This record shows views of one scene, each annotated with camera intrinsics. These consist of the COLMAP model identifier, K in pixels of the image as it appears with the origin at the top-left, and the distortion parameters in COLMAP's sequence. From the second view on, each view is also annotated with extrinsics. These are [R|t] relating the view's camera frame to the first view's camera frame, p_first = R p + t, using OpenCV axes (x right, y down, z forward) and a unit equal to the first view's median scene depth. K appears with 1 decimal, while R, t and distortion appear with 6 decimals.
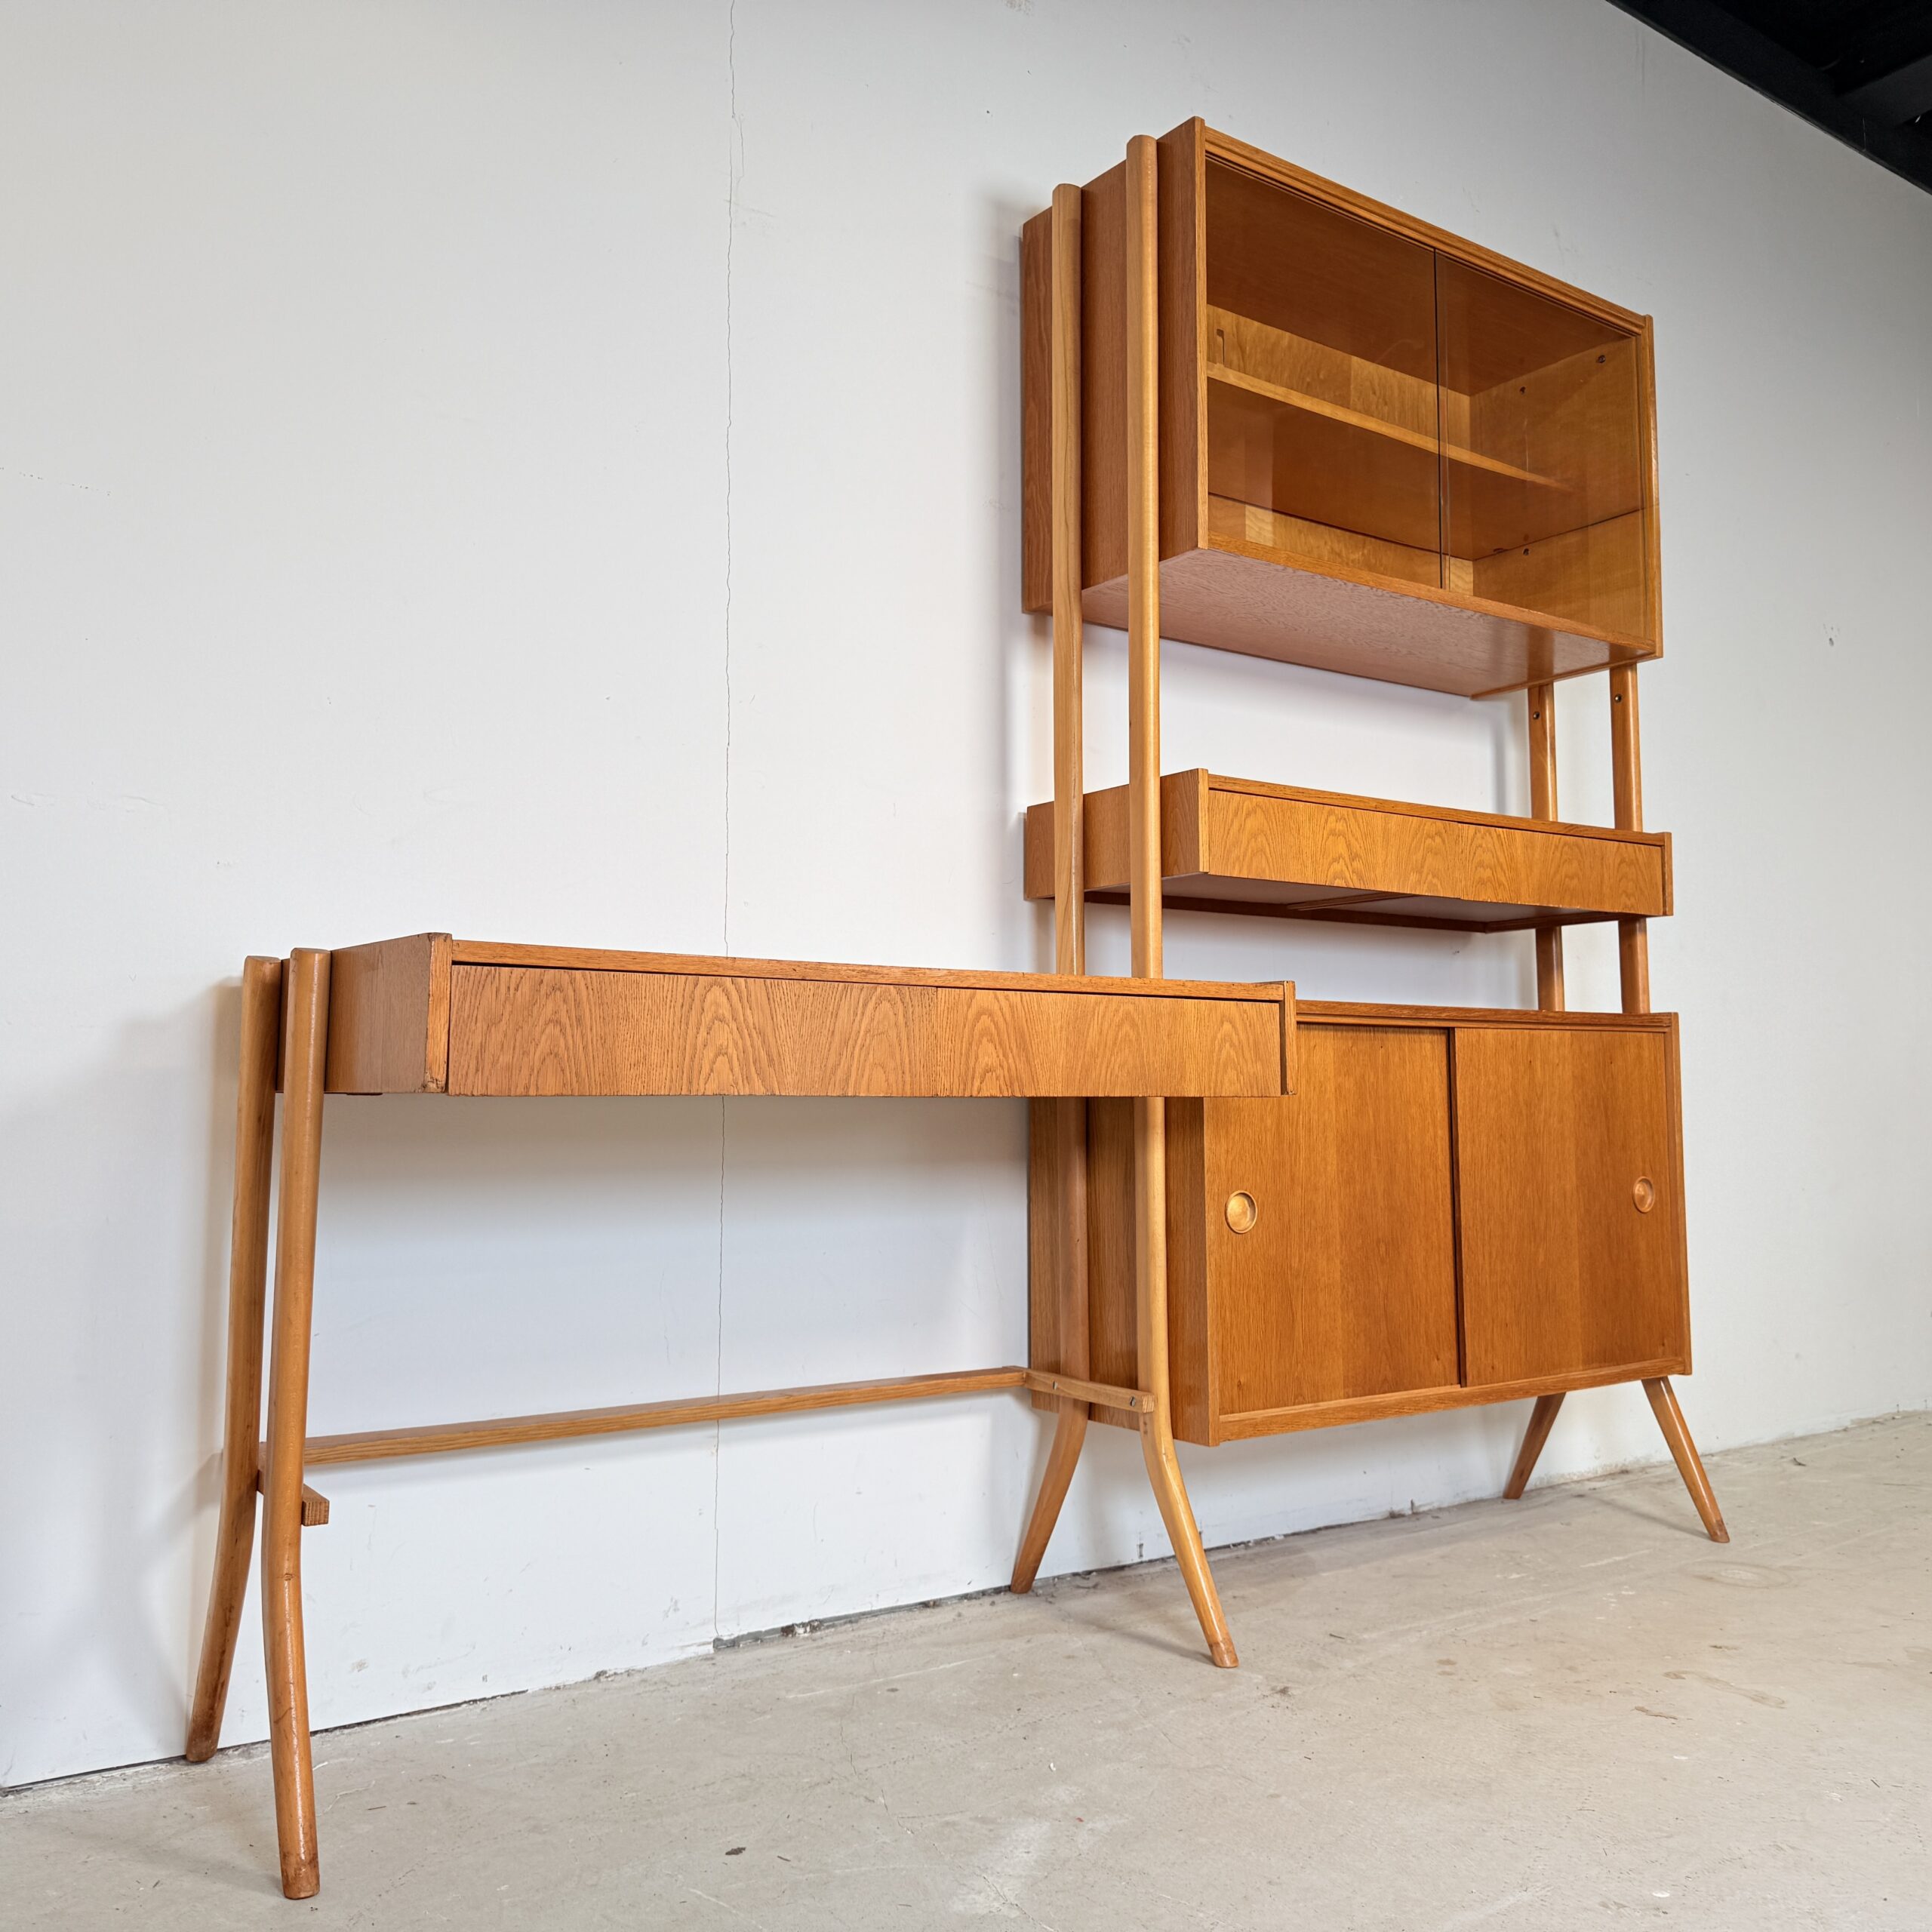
lens RADIAL K [[1877.5, 0, 1005.9], [0, 1877.5, 960.6], [0, 0, 1]] dist [0.038892, 0.000000]
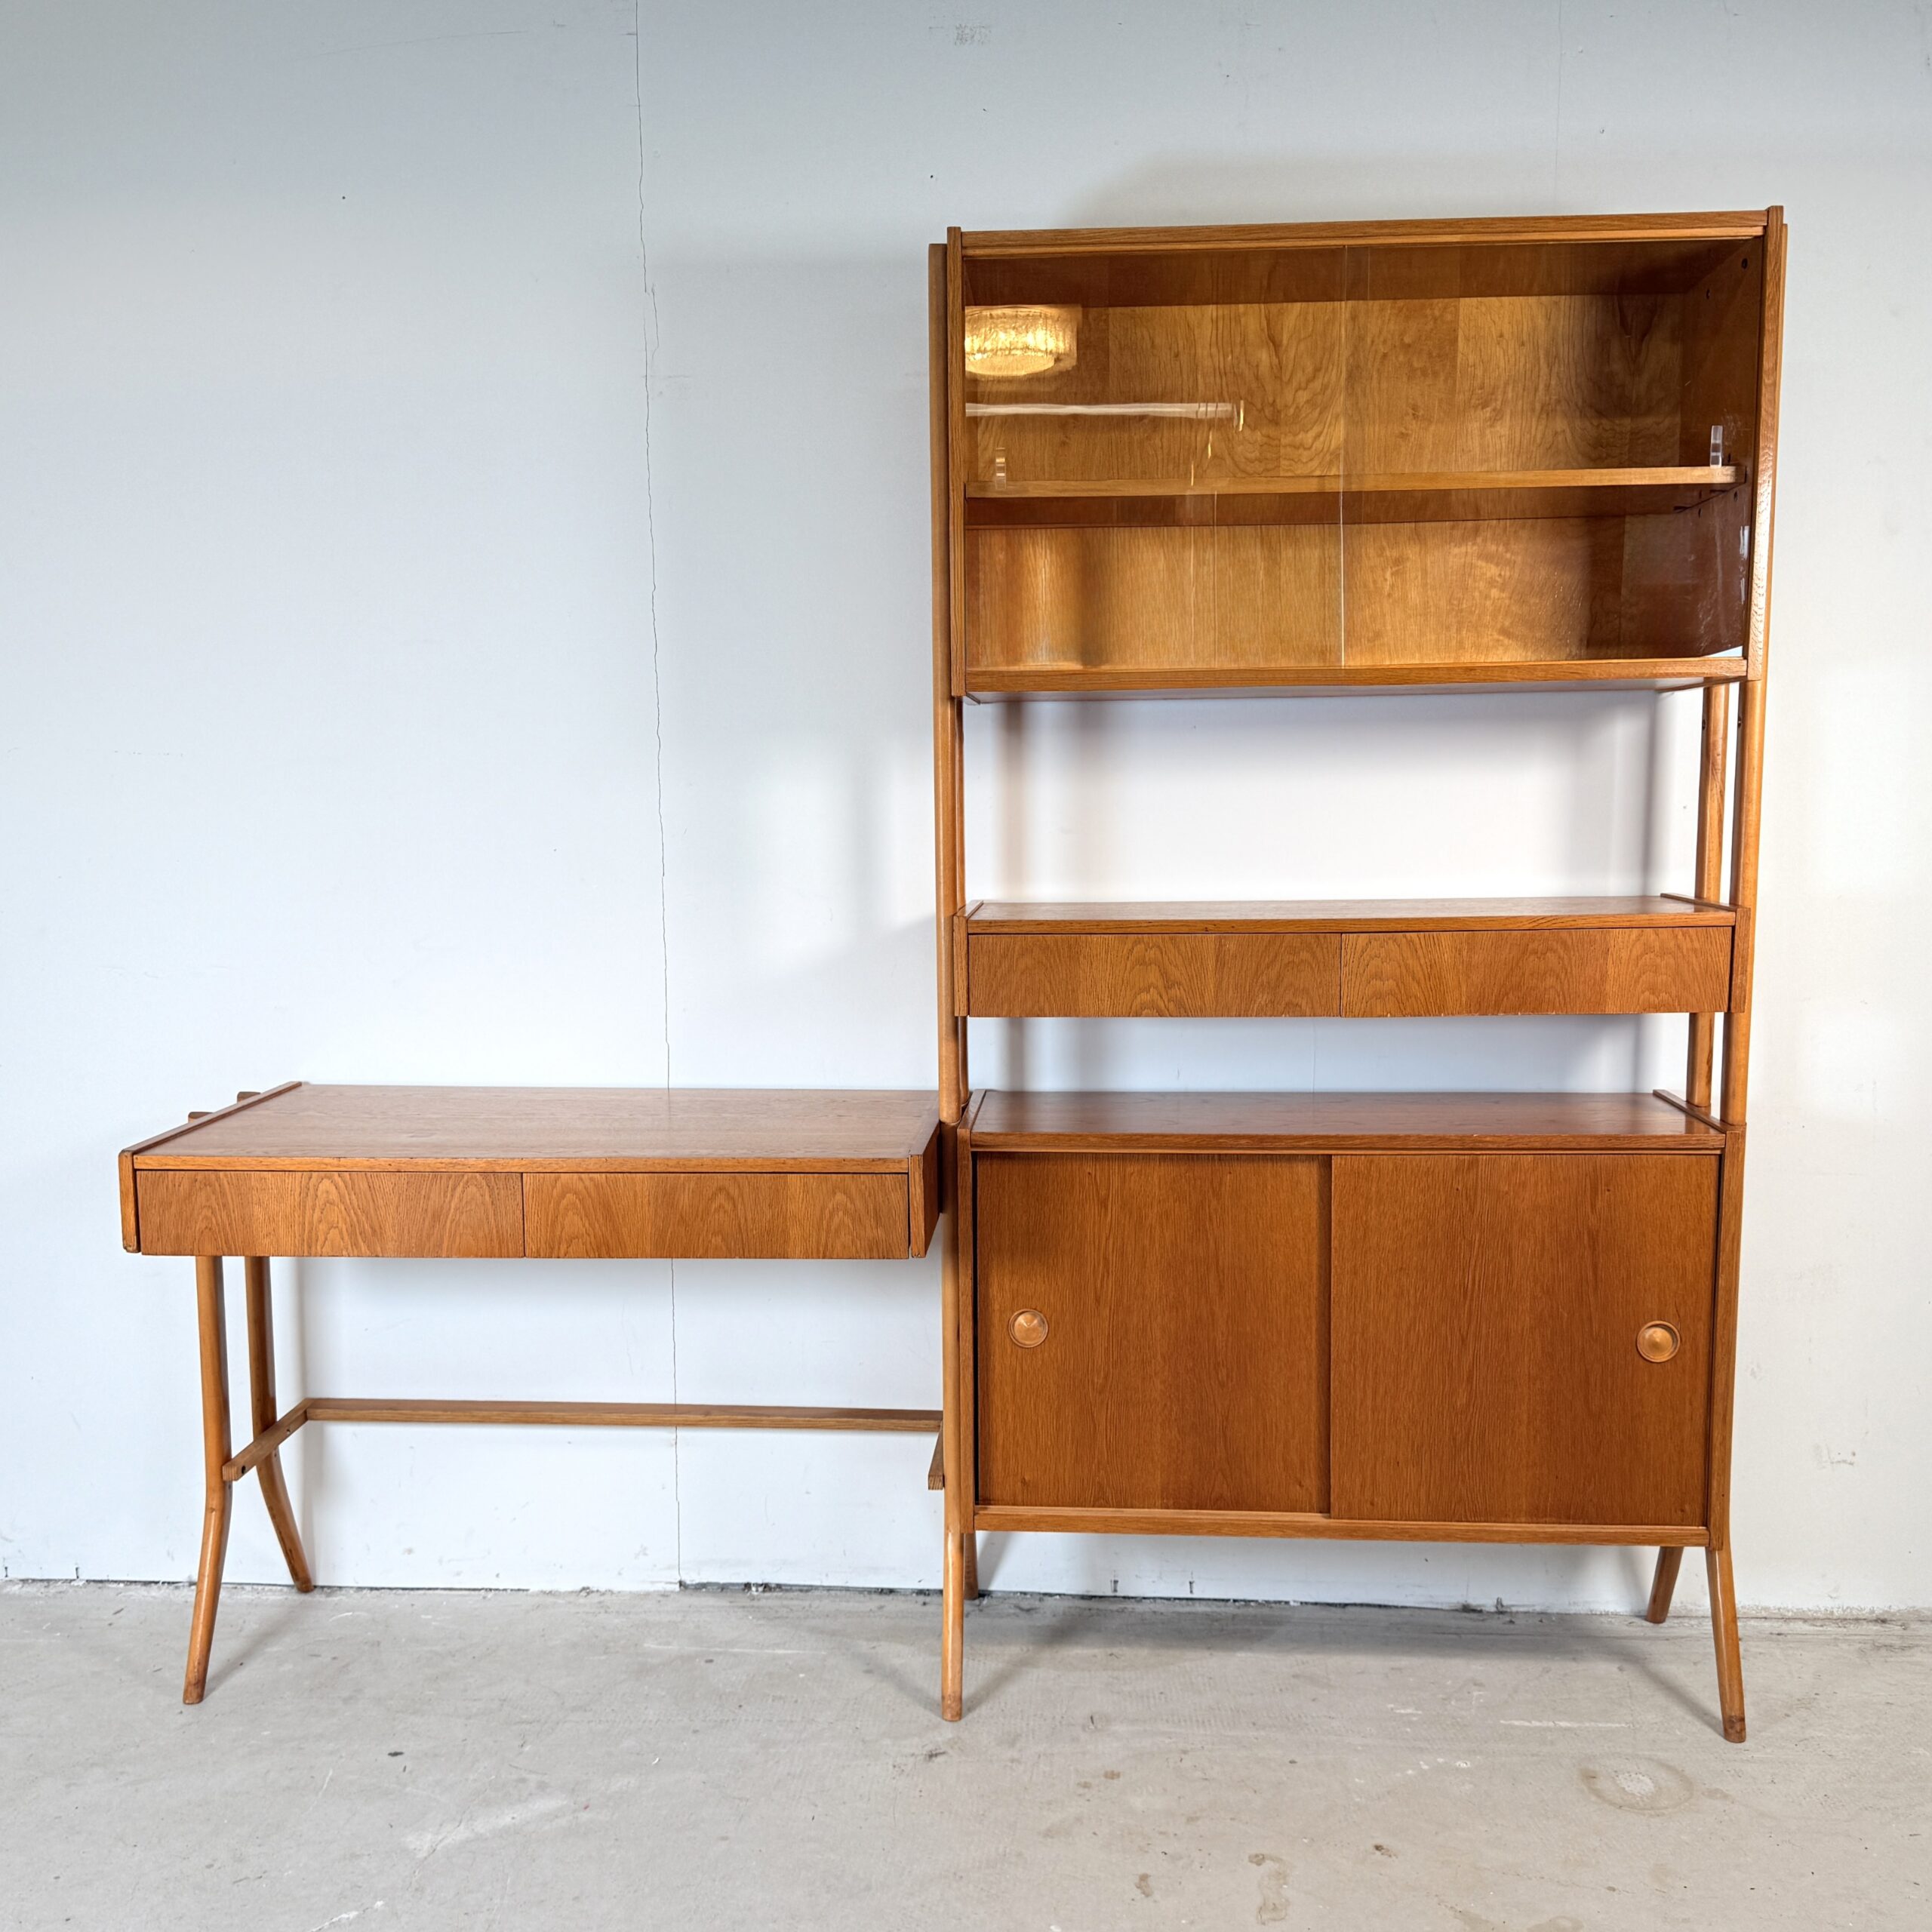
lens RADIAL K [[2090.9, 0, 917.4], [0, 2090.9, 1091.8], [0, 0, 1]] dist [0.049374, 0.000000]
pose [[0.744251, 0.095946, -0.660973, 0.901972], [0.062619, 0.975245, 0.212073, -0.266304], [0.664958, -0.199225, 0.719820, 0.147084]]
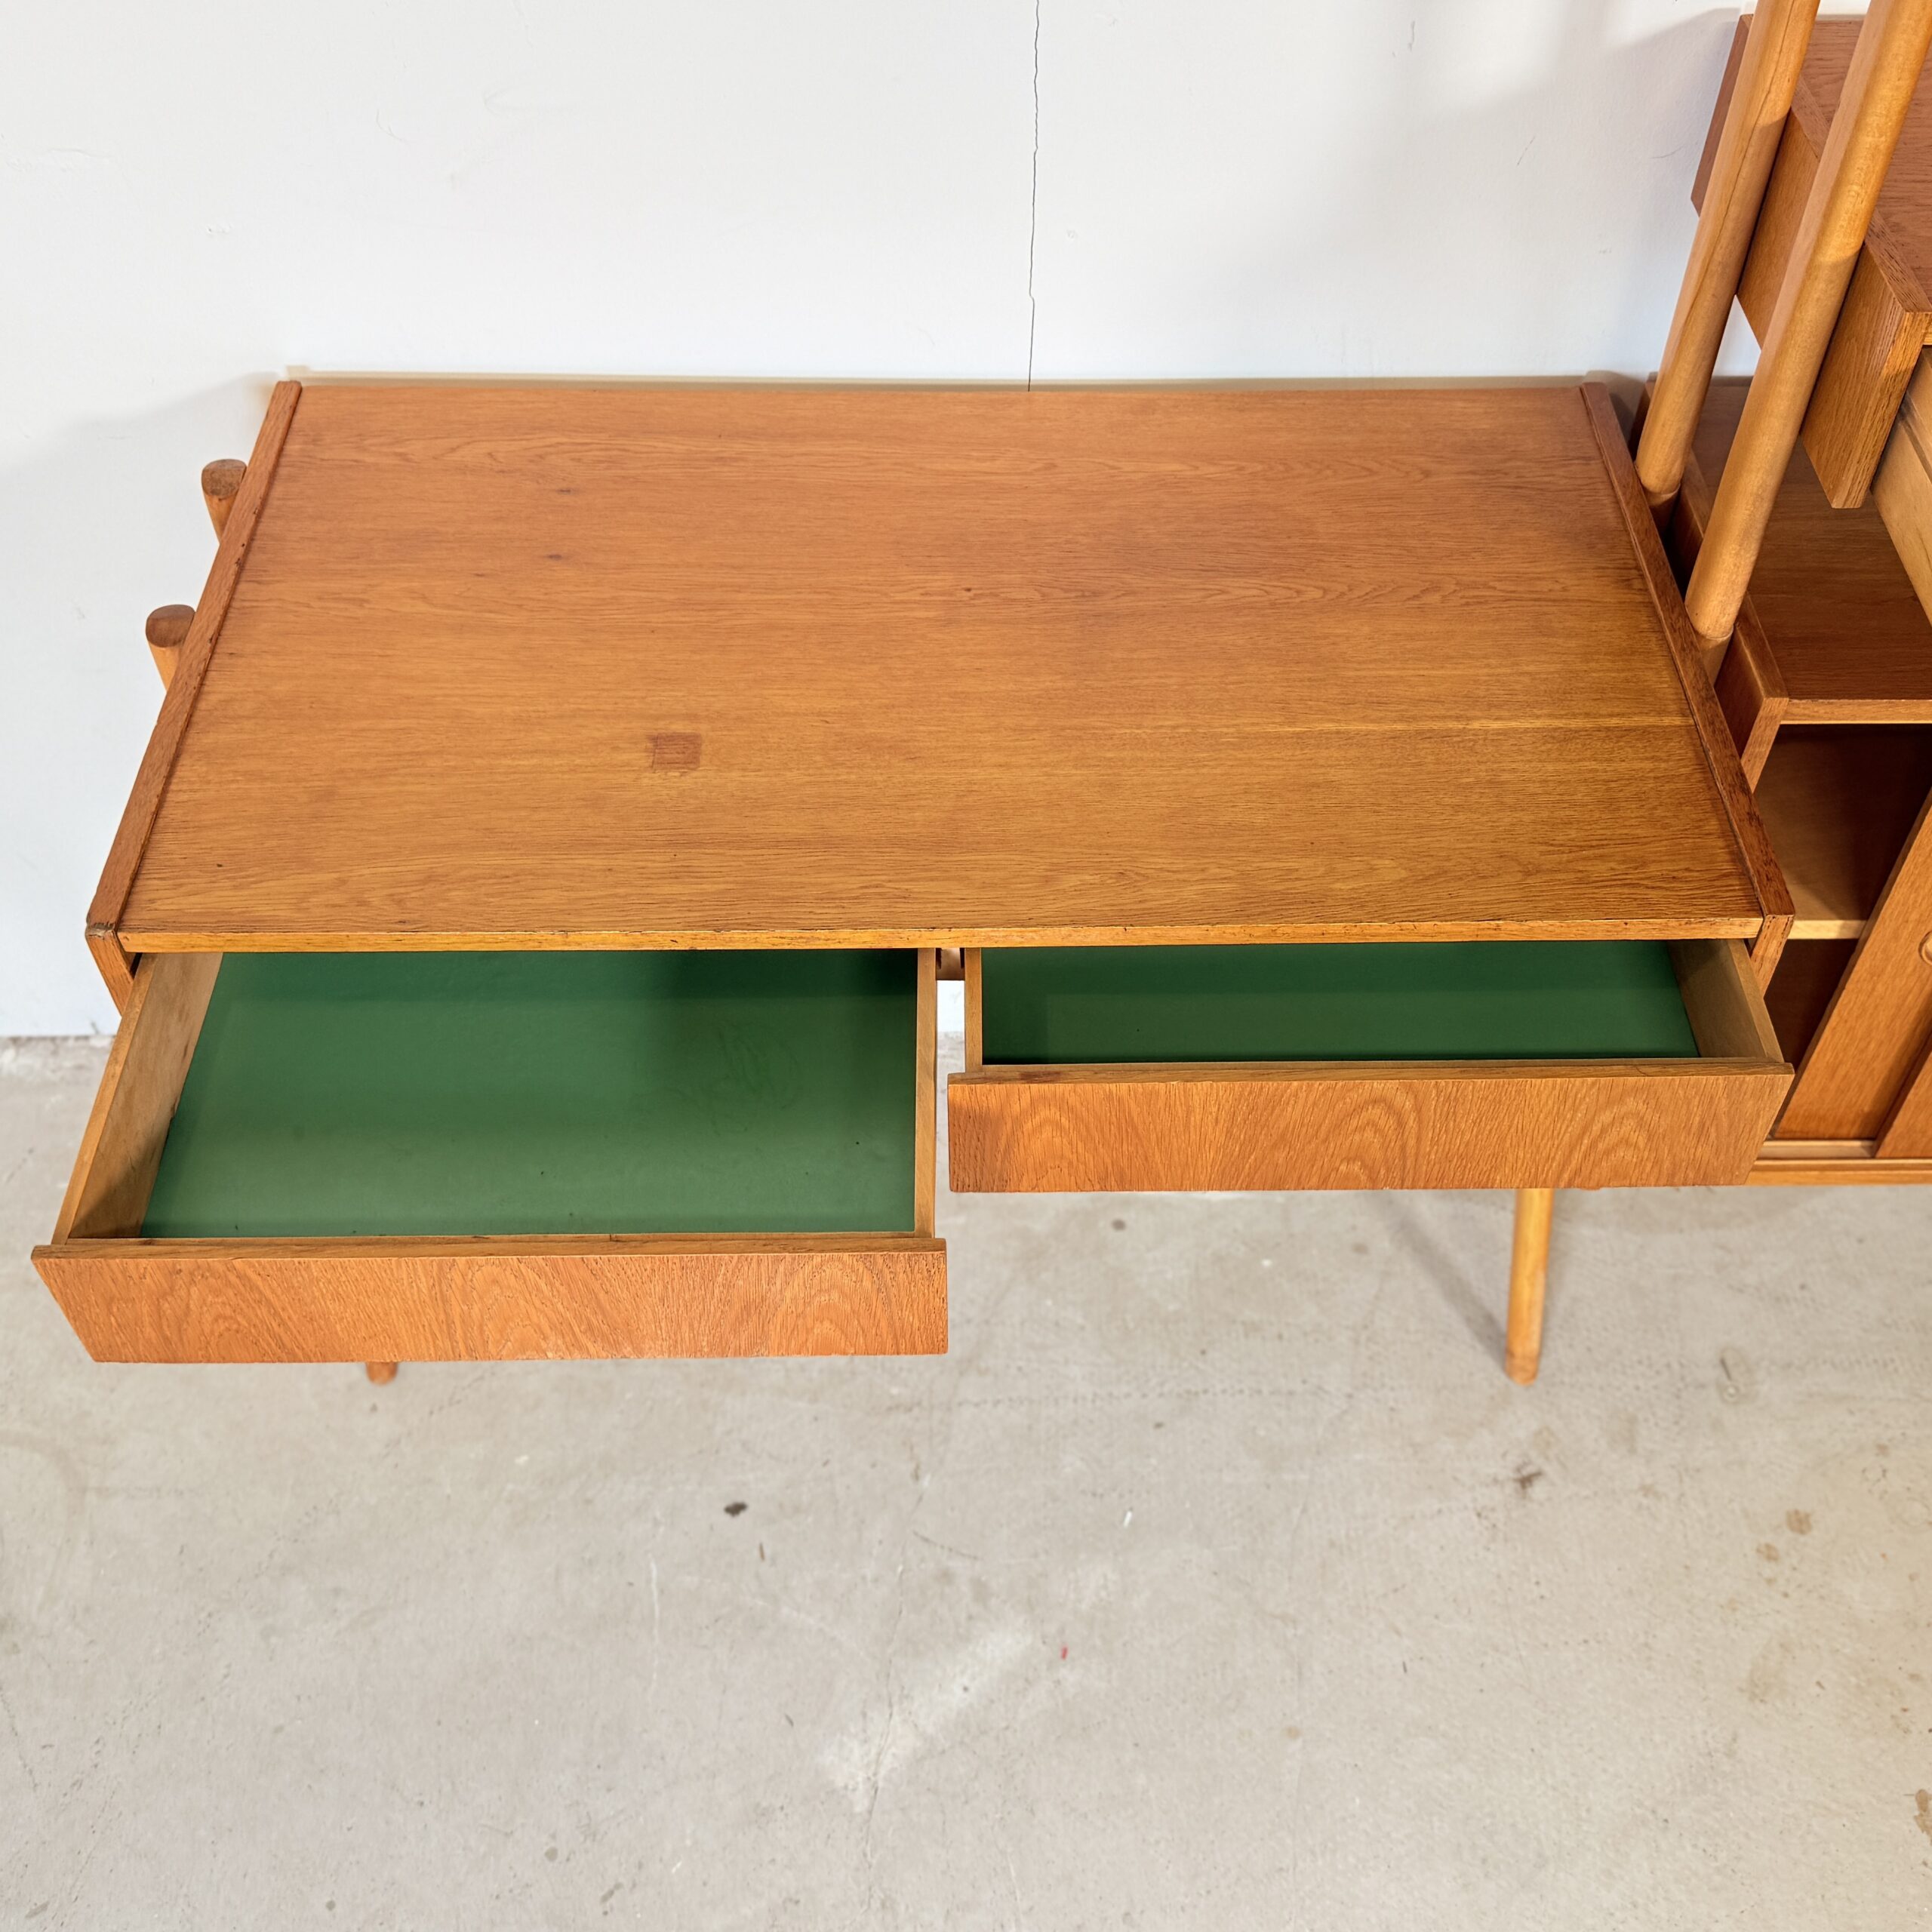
lens RADIAL K [[2090.9, 0, 991.9], [0, 2090.9, 955.5], [0, 0, 1]] dist [0.049374, 0.000000]
pose [[0.810290, 0.444917, -0.381417, 0.194254], [0.038876, 0.608607, 0.792519, -0.433168], [0.584738, -0.656998, 0.475851, 0.567463]]
